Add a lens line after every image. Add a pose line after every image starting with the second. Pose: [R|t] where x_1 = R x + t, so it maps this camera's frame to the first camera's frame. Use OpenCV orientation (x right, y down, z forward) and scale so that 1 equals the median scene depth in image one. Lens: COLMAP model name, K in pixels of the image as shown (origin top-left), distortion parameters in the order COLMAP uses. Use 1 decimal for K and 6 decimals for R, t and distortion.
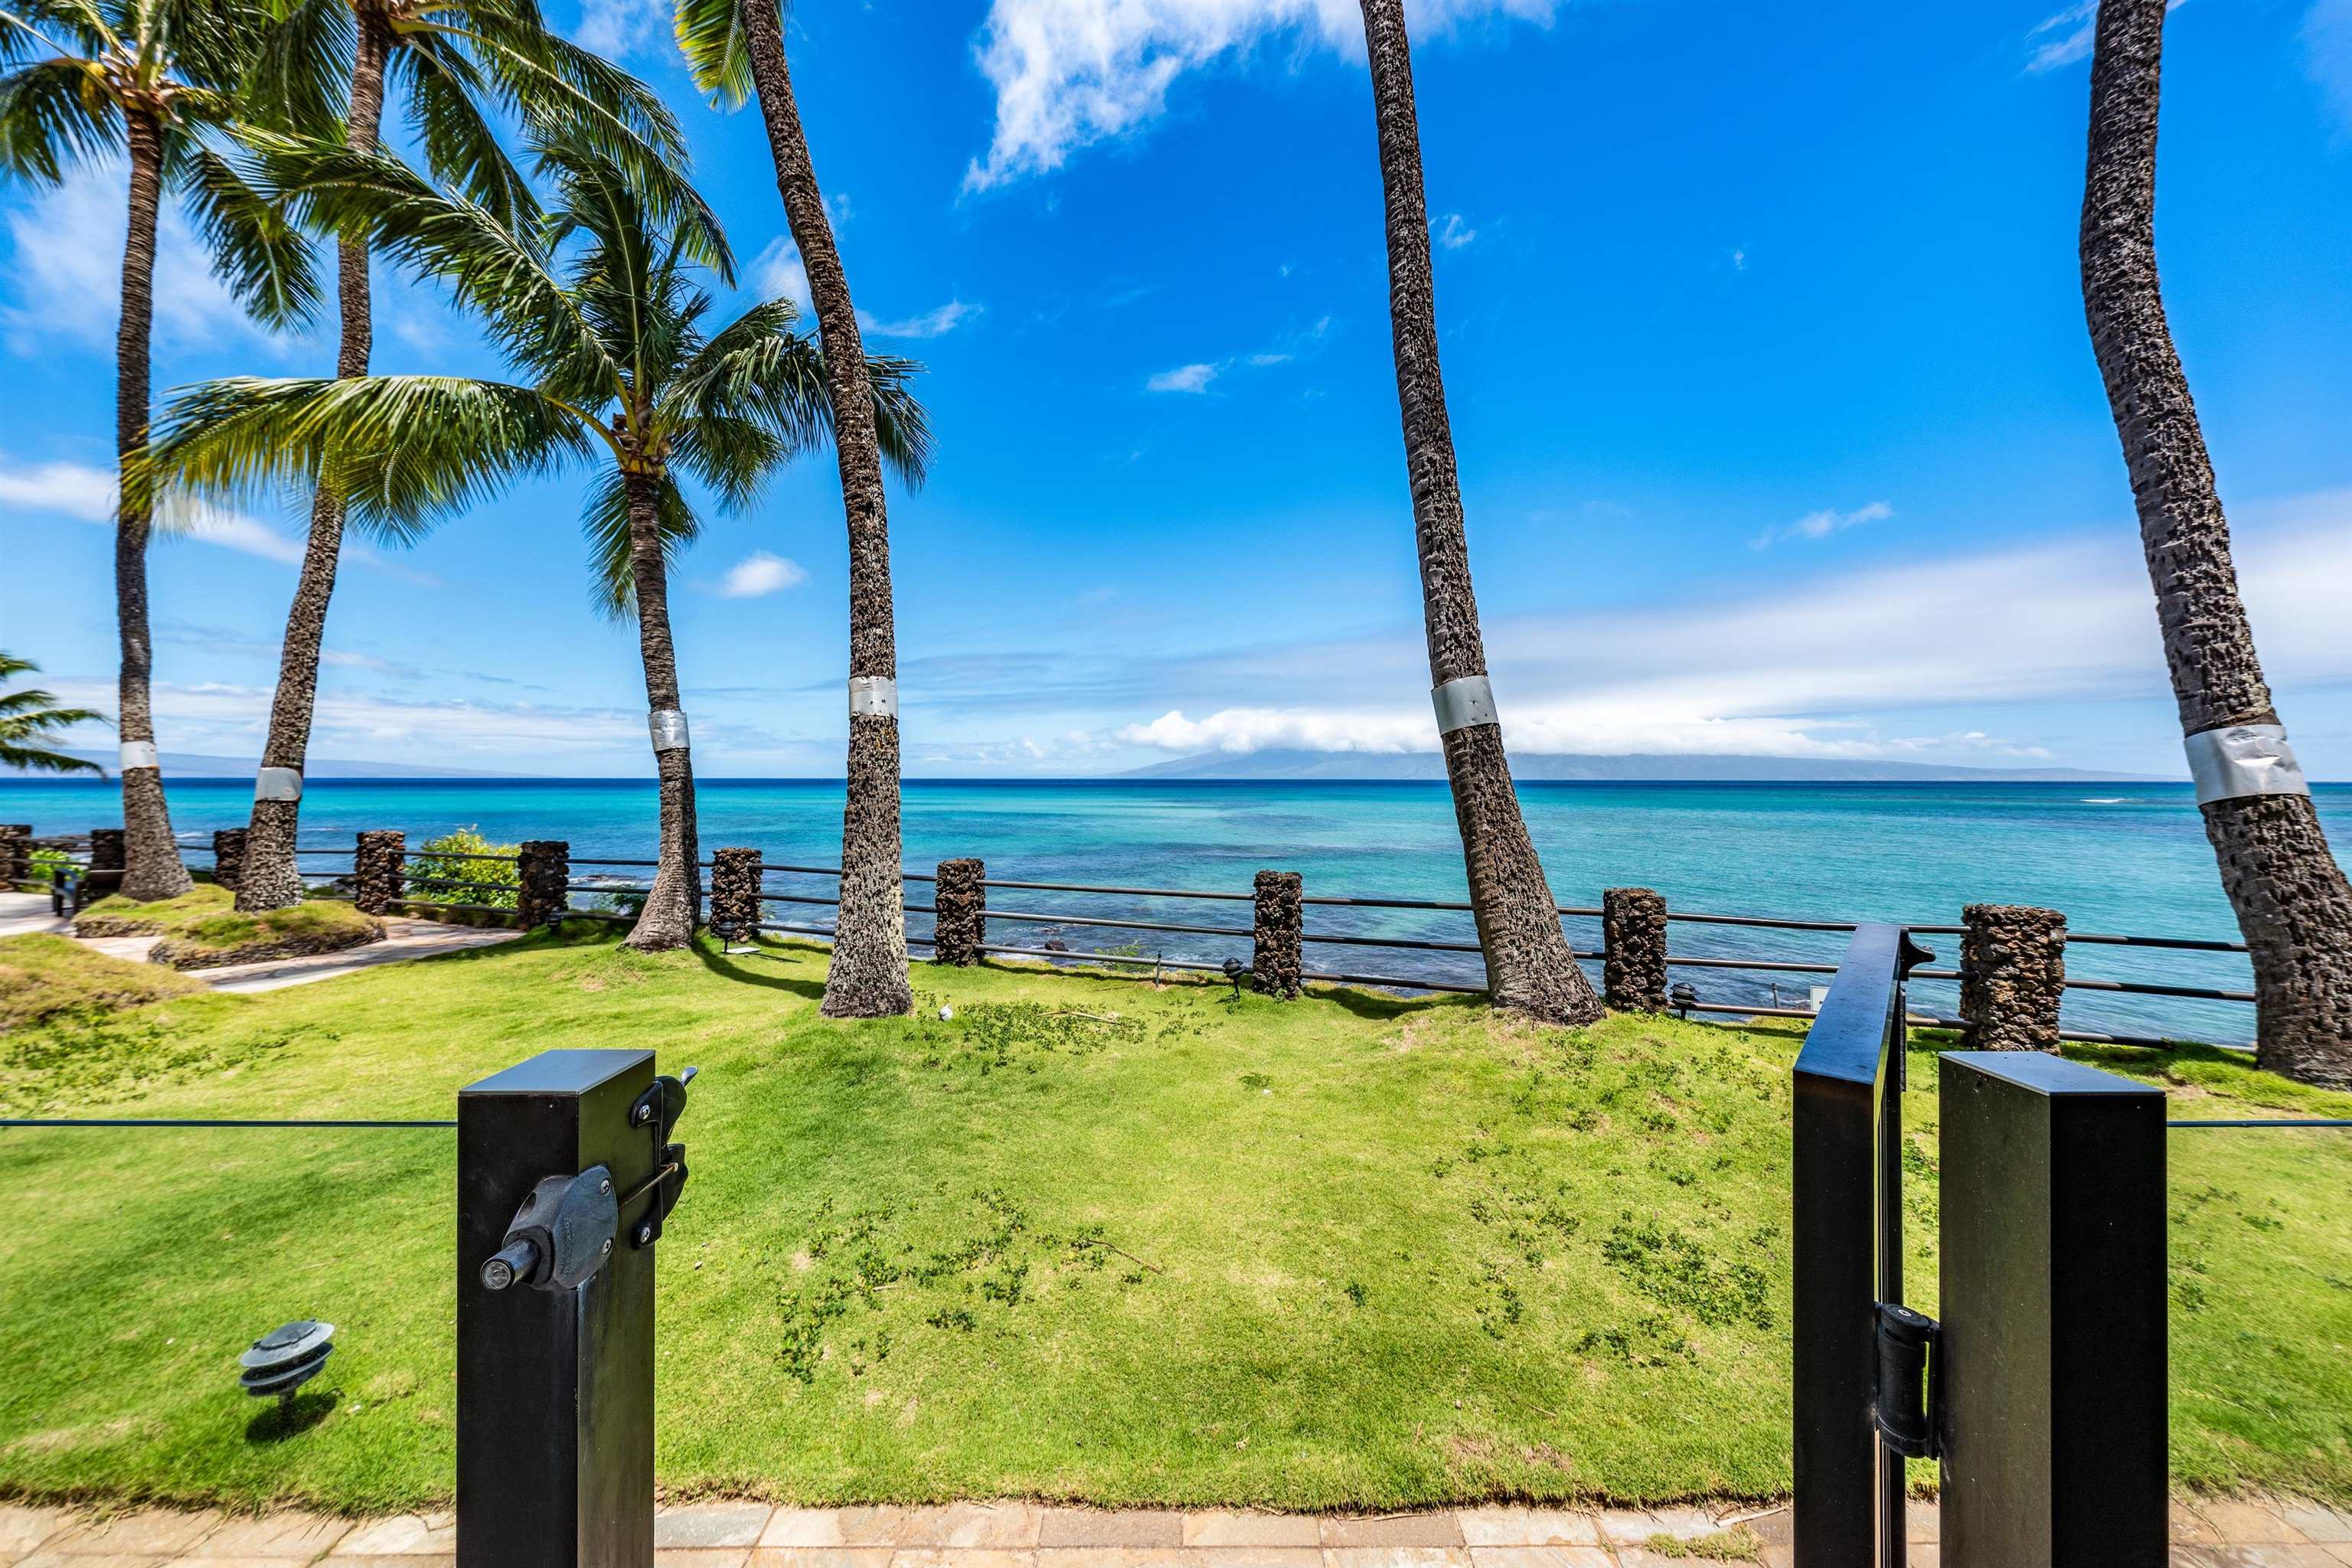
lens RADIAL K [[790.0, 0, 1176.7], [0, 790.0, 773.2], [0, 0, 1]] dist [0.000718, -0.000423]
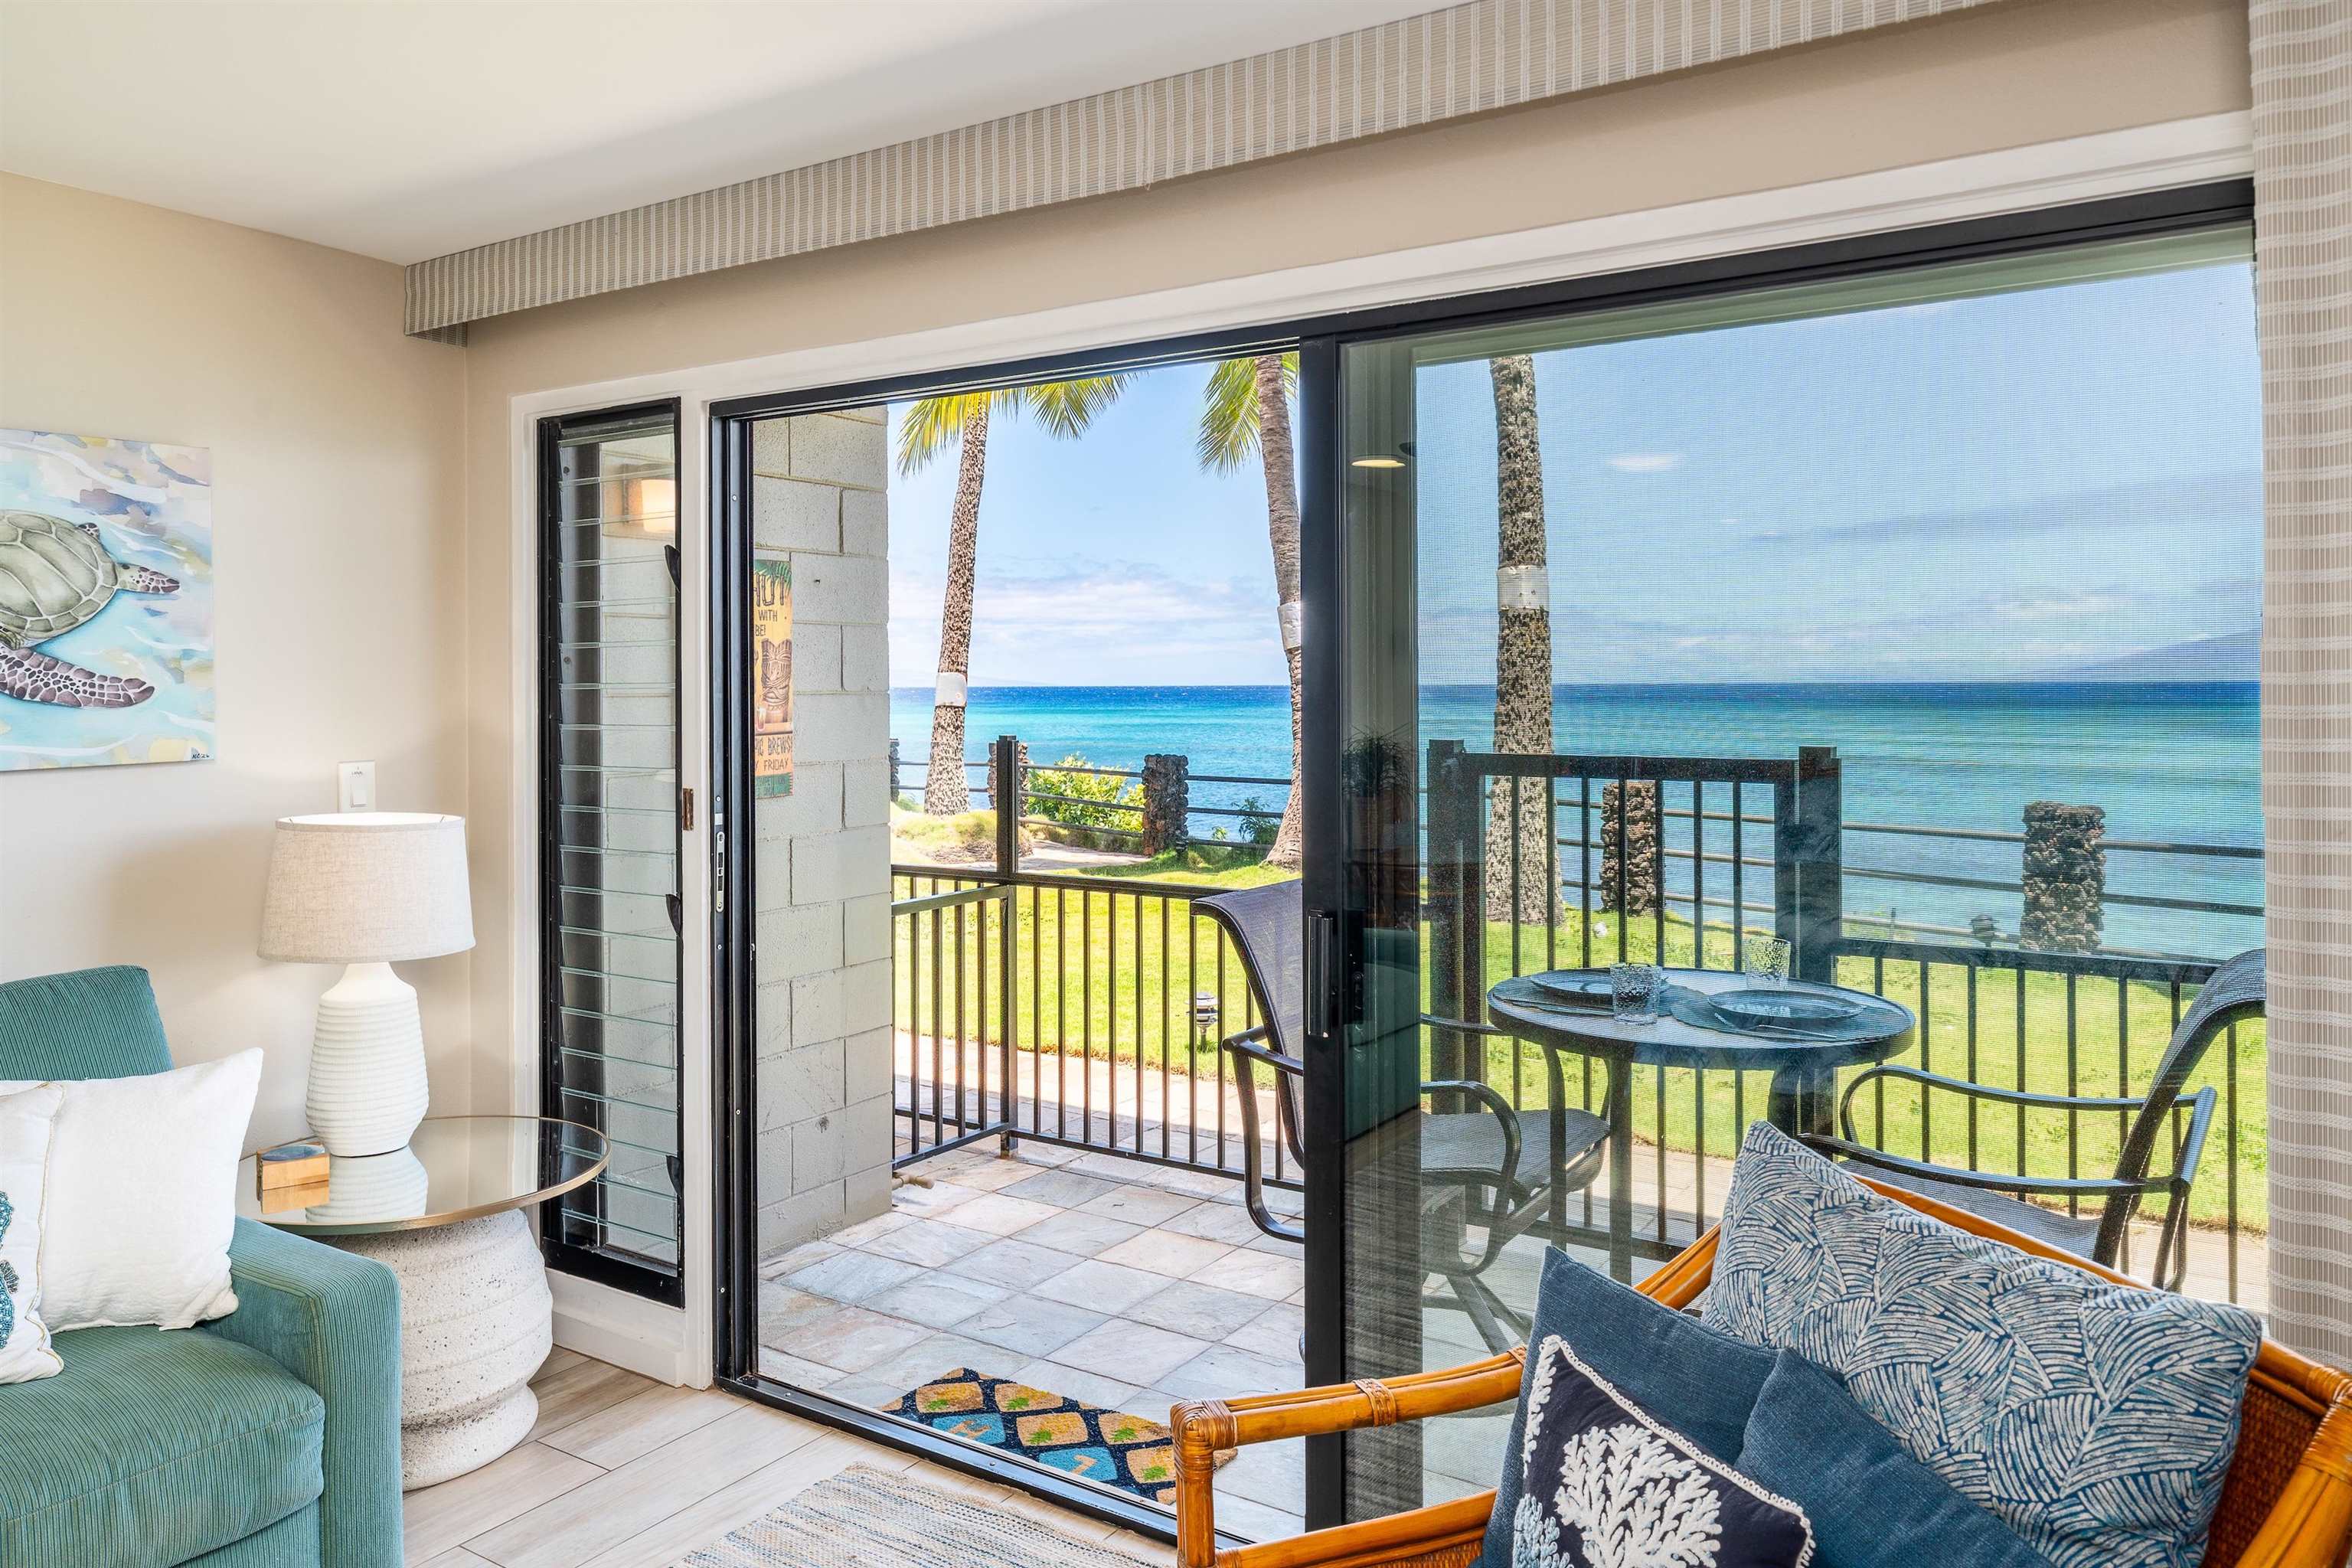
lens RADIAL K [[1610.3, 0, 1165.8], [0, 1610.3, 678.6], [0, 0, 1]] dist [-0.003458, -0.002305]
pose [[0.830518, -0.006804, -0.556950, 0.273258], [0.007977, 0.999968, -0.000320, 0.004560], [0.556935, -0.004177, 0.830546, -0.686322]]
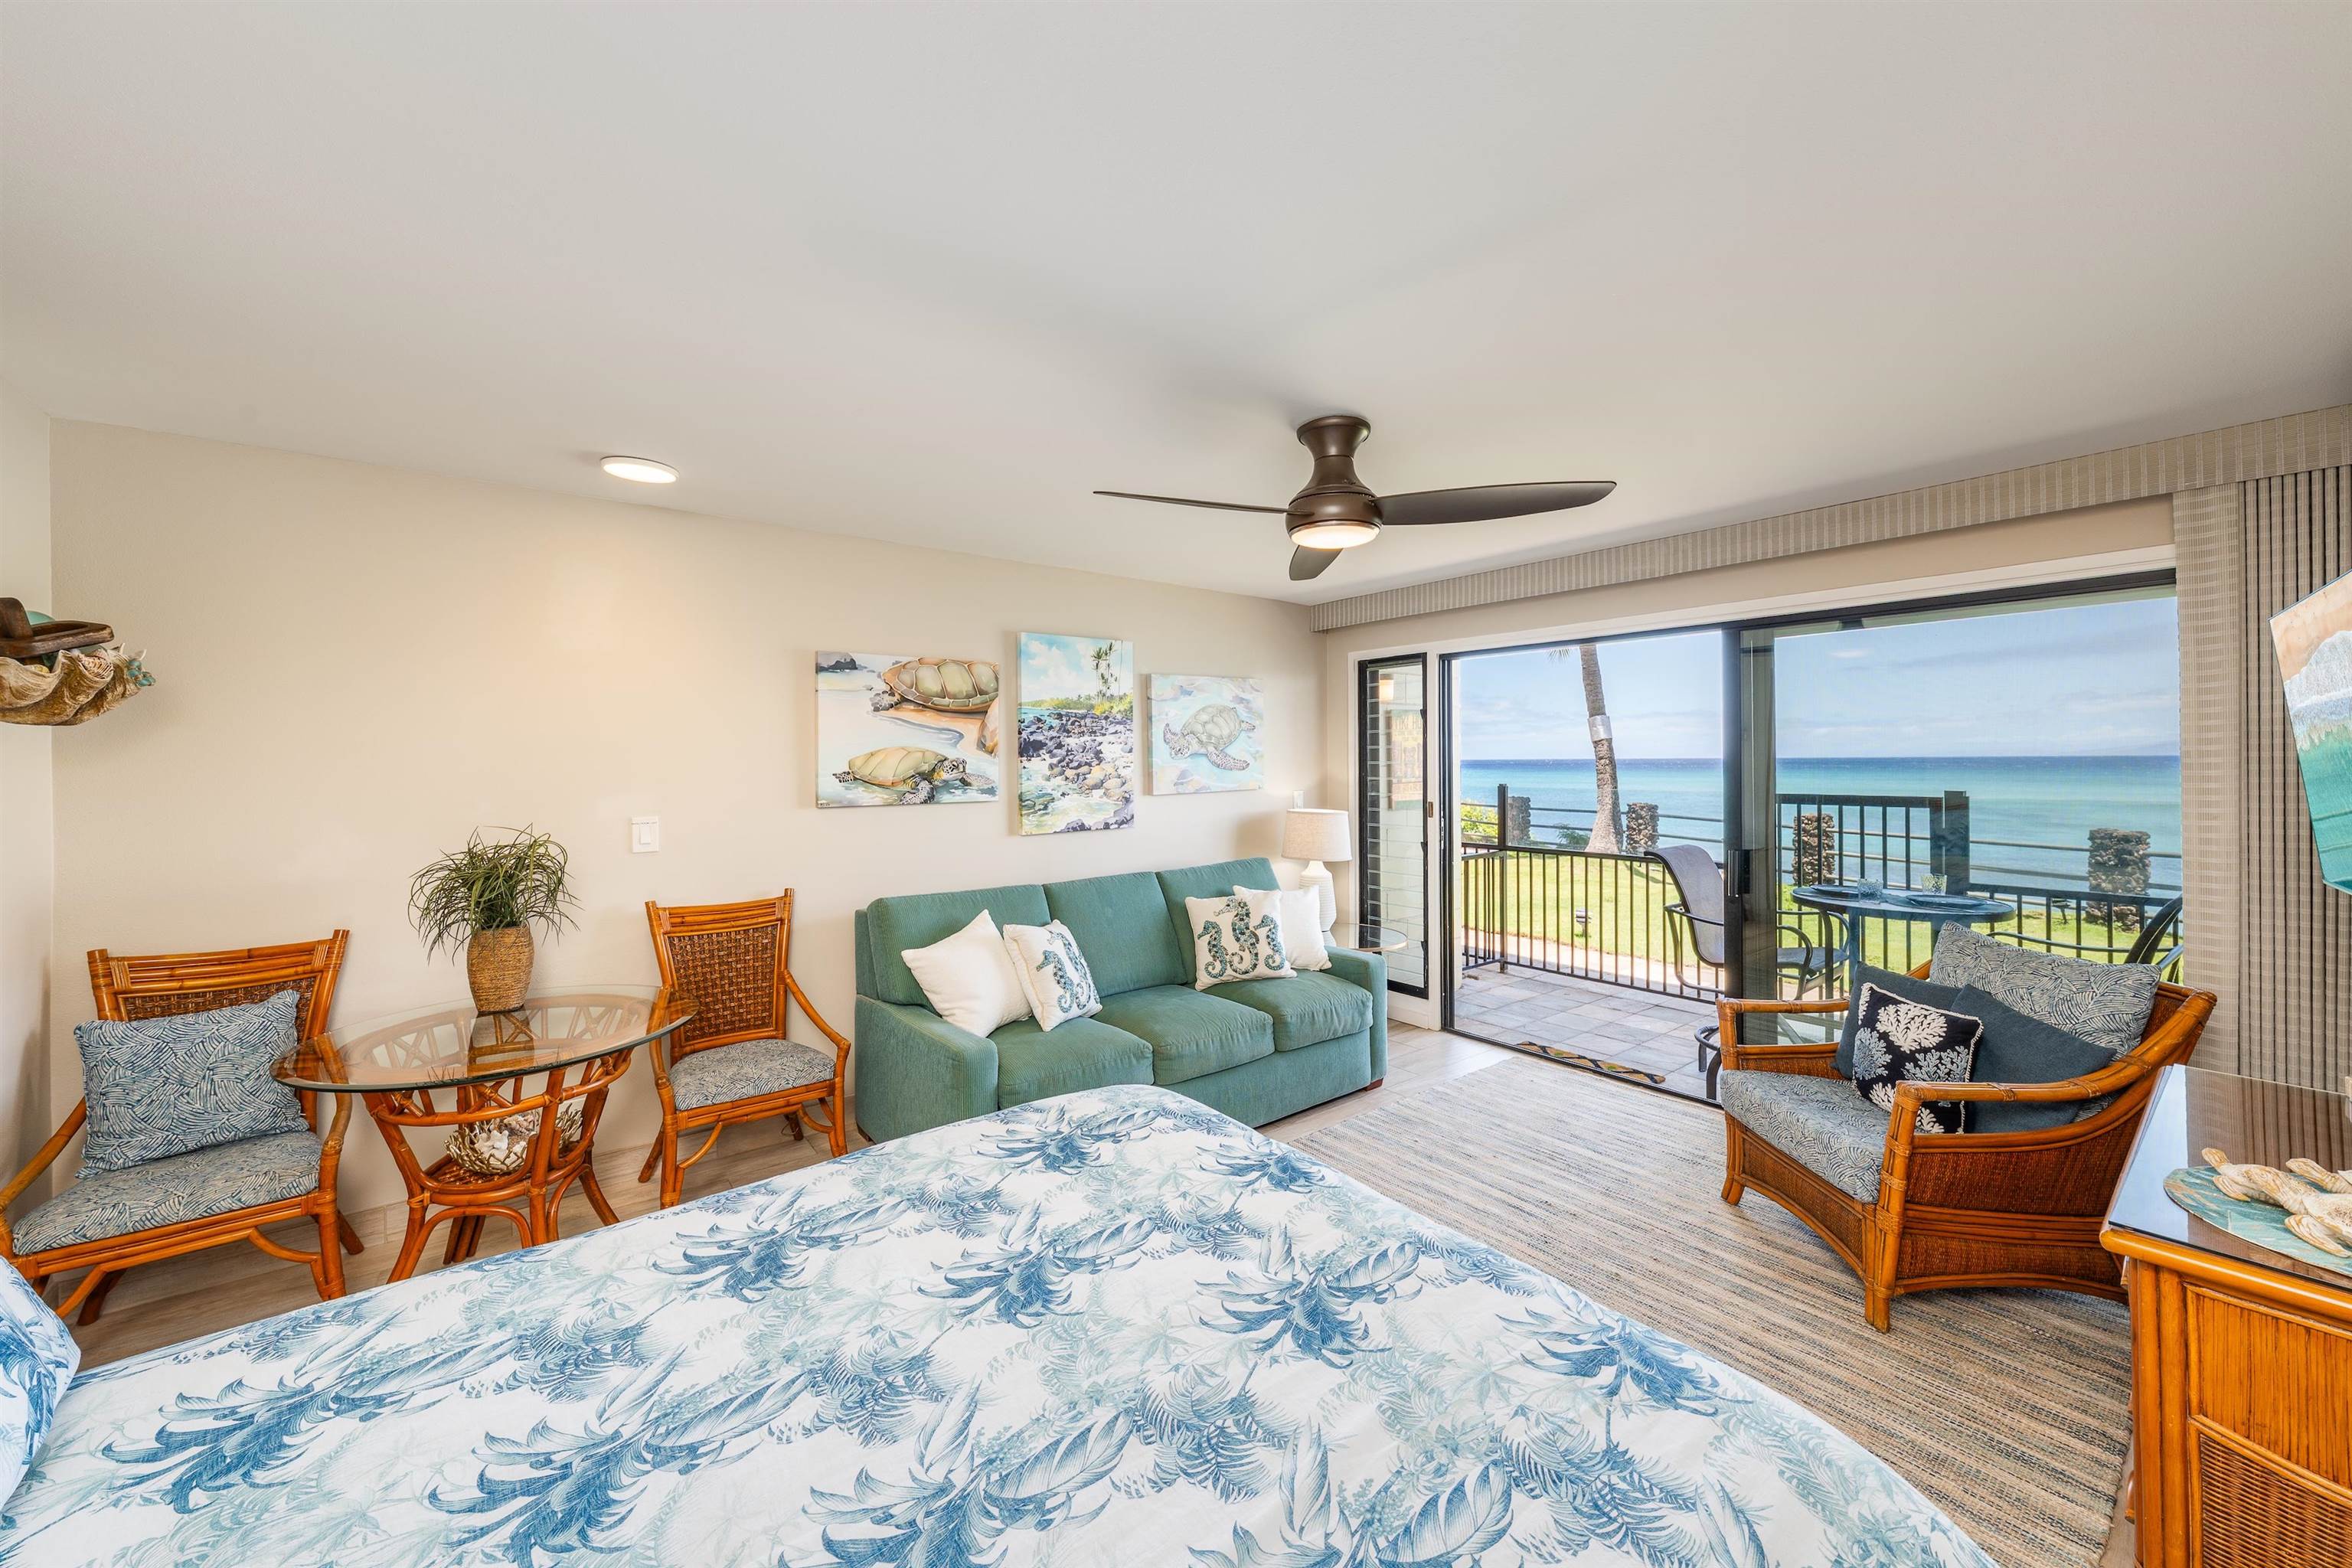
lens RADIAL K [[882.1, 0, 1171.8], [0, 882.1, 756.2], [0, 0, 1]] dist [-0.000930, -0.000071]
pose [[0.611924, -0.008566, -0.790870, 0.320780], [0.010222, 0.999943, -0.002921, -0.000713], [0.790850, -0.006297, 0.611977, -1.028330]]
